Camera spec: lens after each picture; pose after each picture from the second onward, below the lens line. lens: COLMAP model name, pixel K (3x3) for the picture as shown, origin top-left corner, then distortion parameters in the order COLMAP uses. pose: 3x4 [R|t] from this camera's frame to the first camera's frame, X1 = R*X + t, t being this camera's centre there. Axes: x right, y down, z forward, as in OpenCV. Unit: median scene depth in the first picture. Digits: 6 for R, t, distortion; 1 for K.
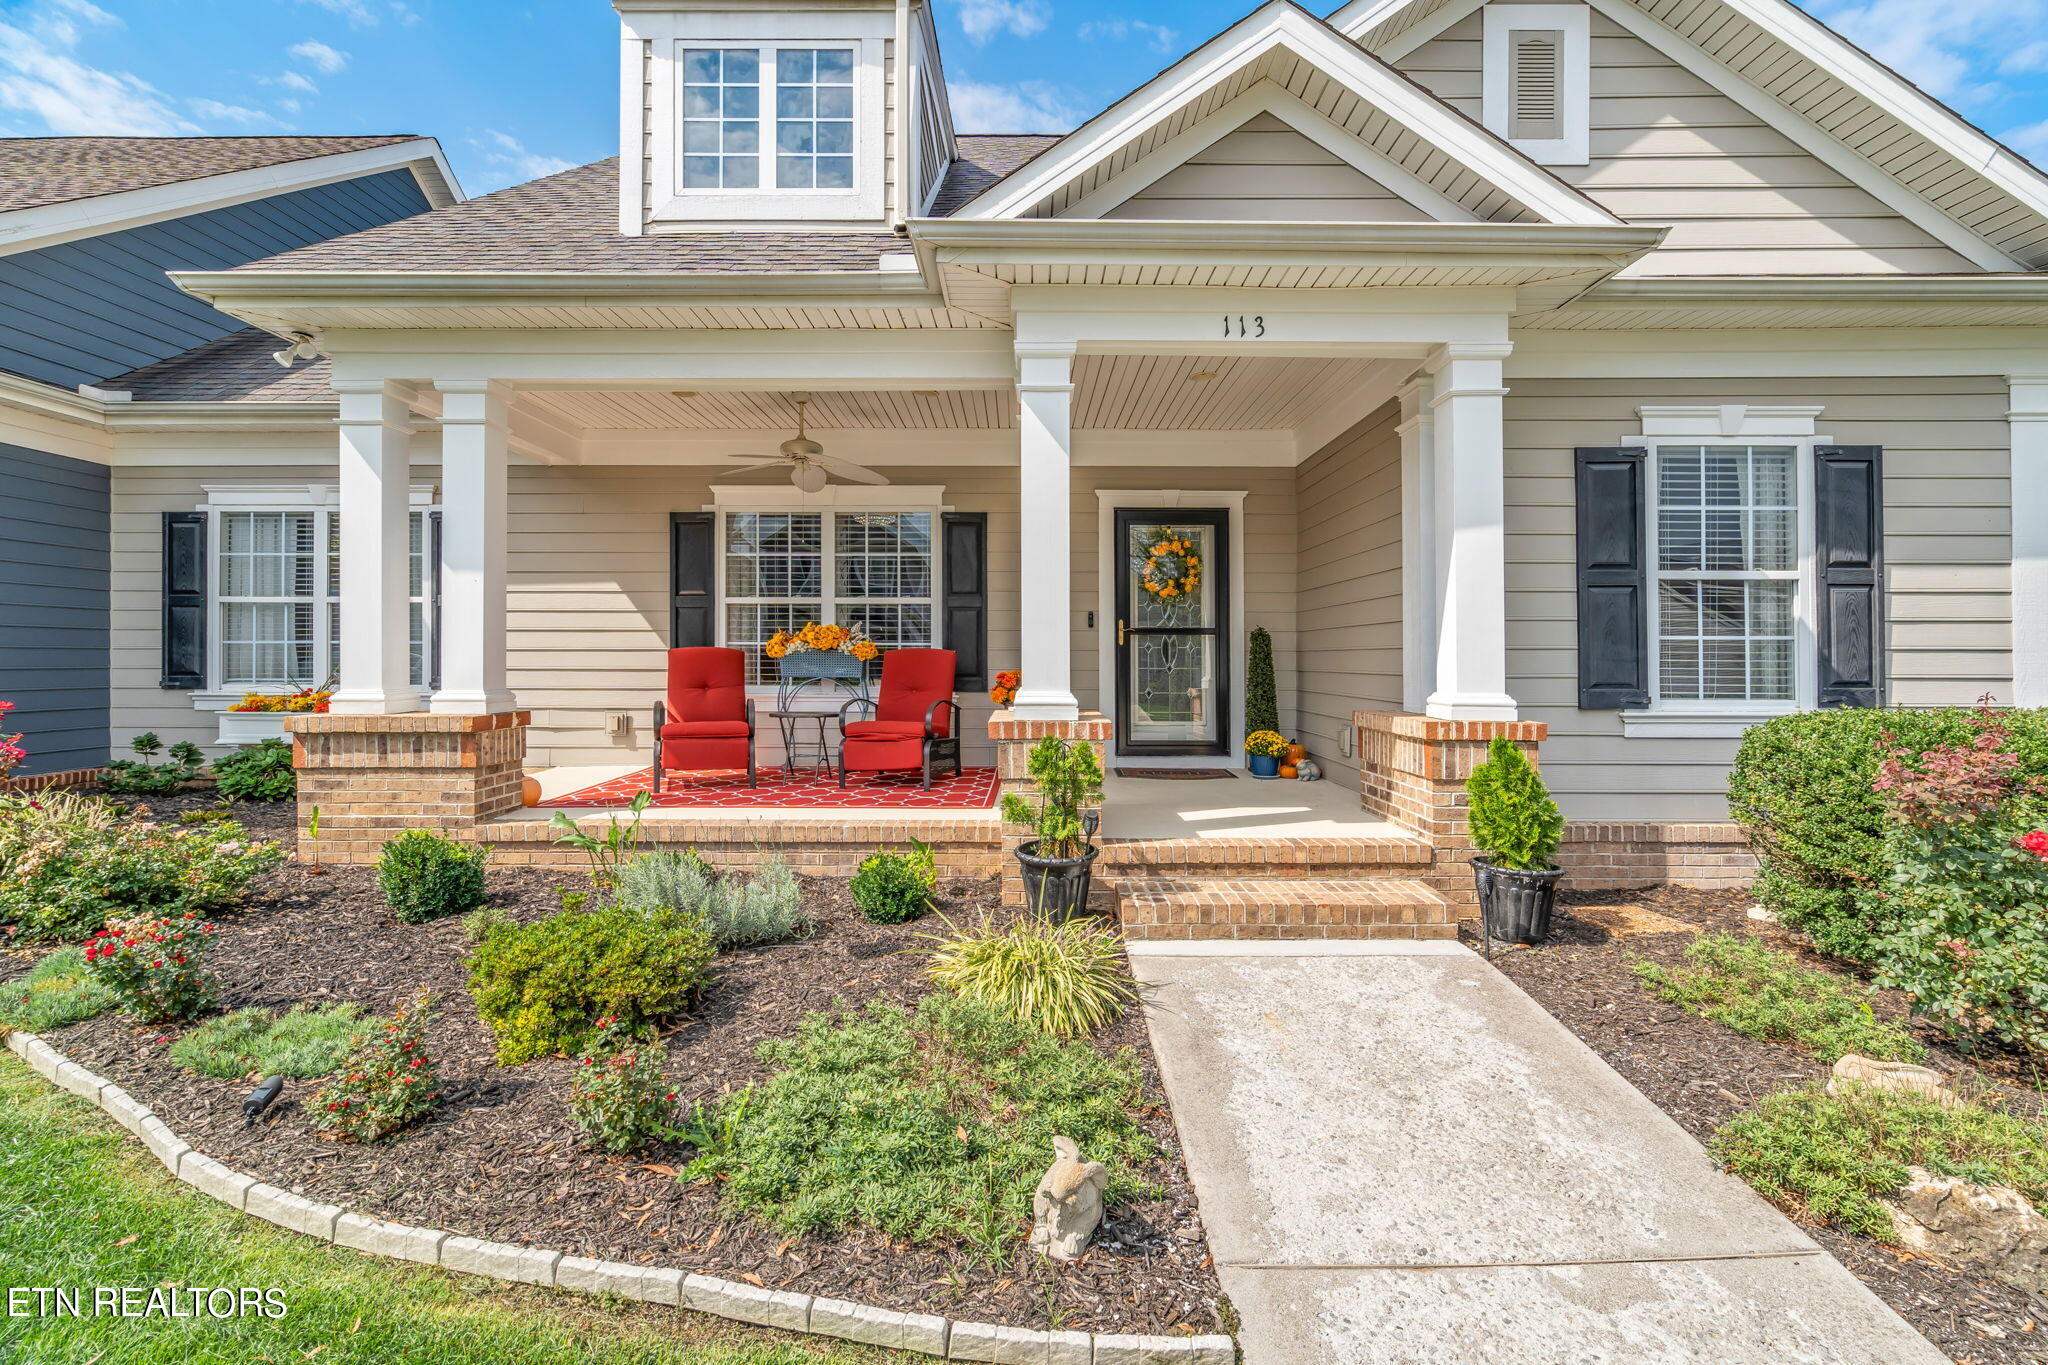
lens RADIAL K [[926.4, 0, 1024.9], [0, 926.4, 648.8], [0, 0, 1]] dist [-0.001407, 0.000284]
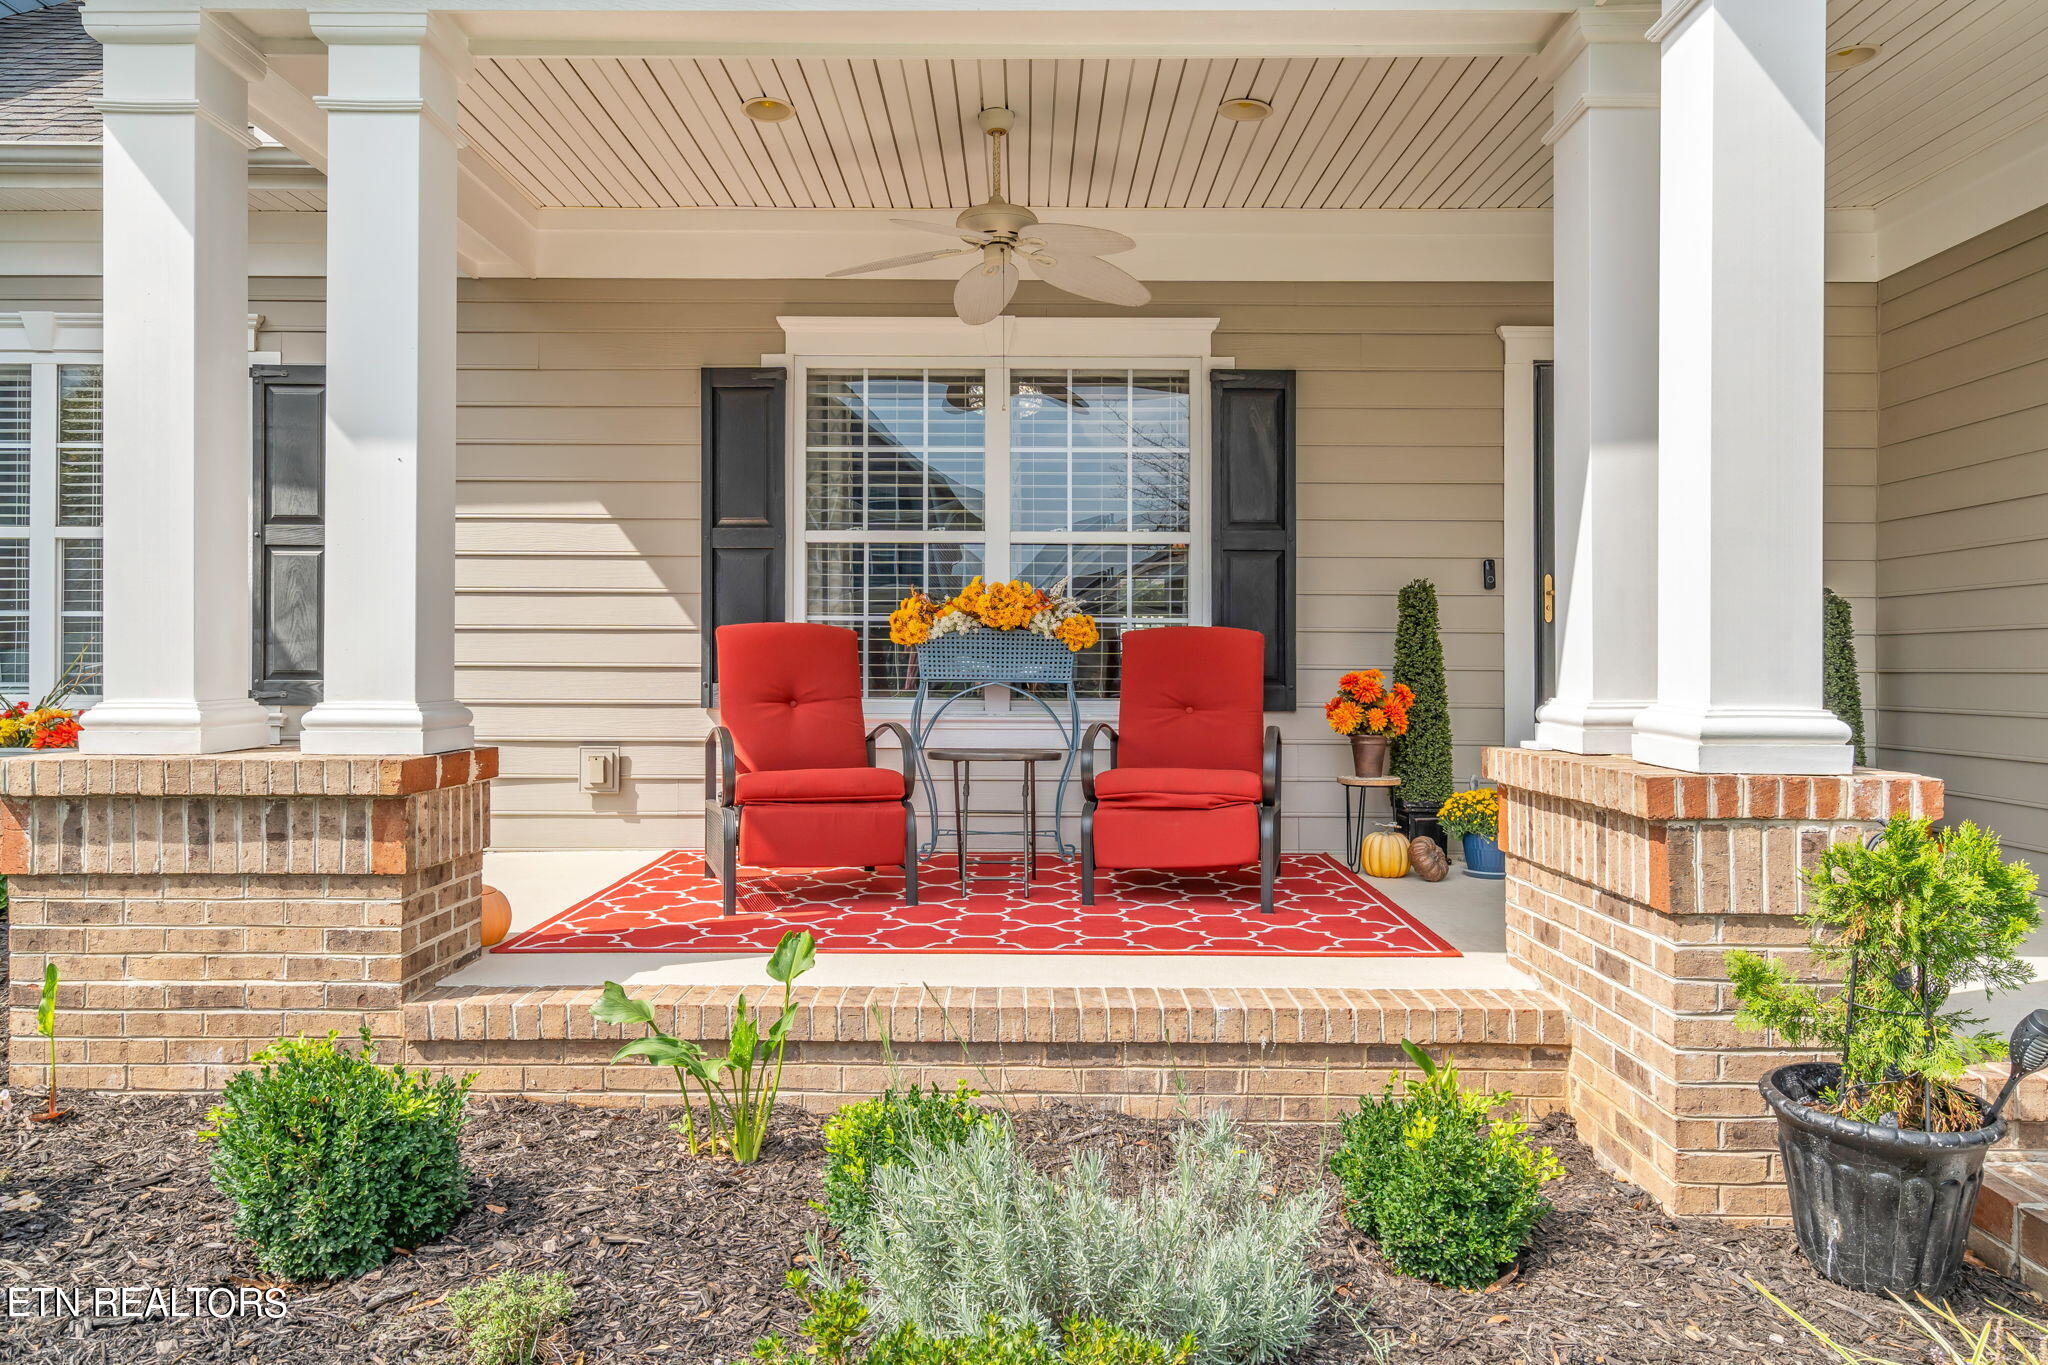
lens RADIAL K [[1351.5, 0, 1011.4], [0, 1351.5, 650.1], [0, 0, 1]] dist [0.004658, 0.001804]
pose [[0.999826, 0.001011, -0.018616, -0.280890], [-0.001048, 0.999997, -0.002012, 0.020408], [0.018614, 0.002031, 0.999825, 0.342835]]
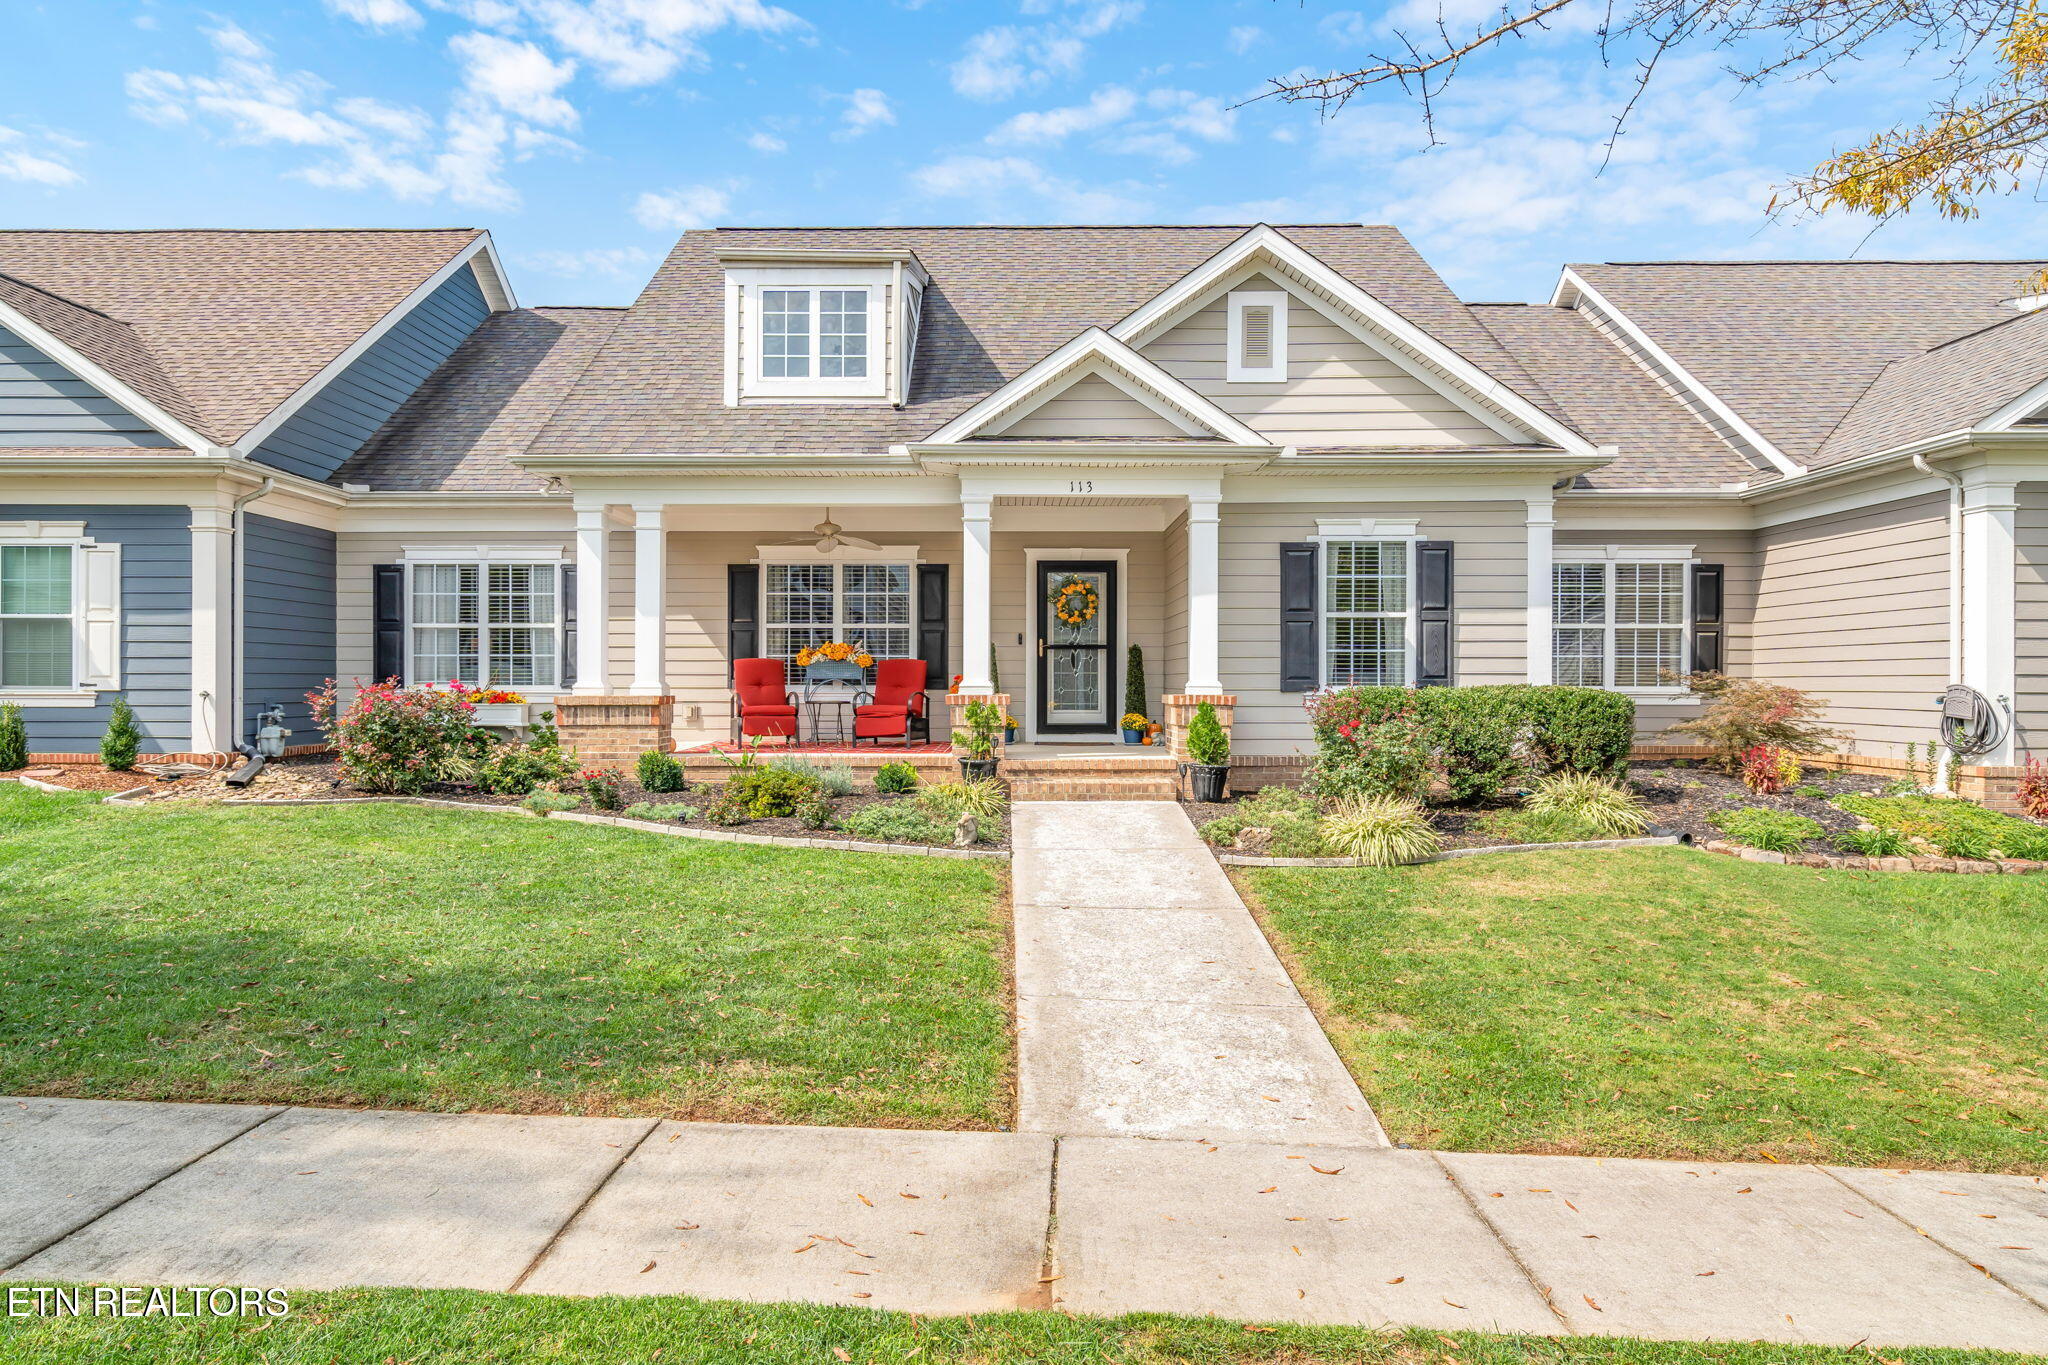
lens RADIAL K [[1252.9, 0, 1020.7], [0, 1252.9, 666.4], [0, 0, 1]] dist [0.002823, 0.000744]
pose [[0.999995, -0.001803, 0.002480, 0.096986], [0.001801, 0.999998, 0.001104, 0.013793], [-0.002482, -0.001100, 0.999996, -1.384953]]
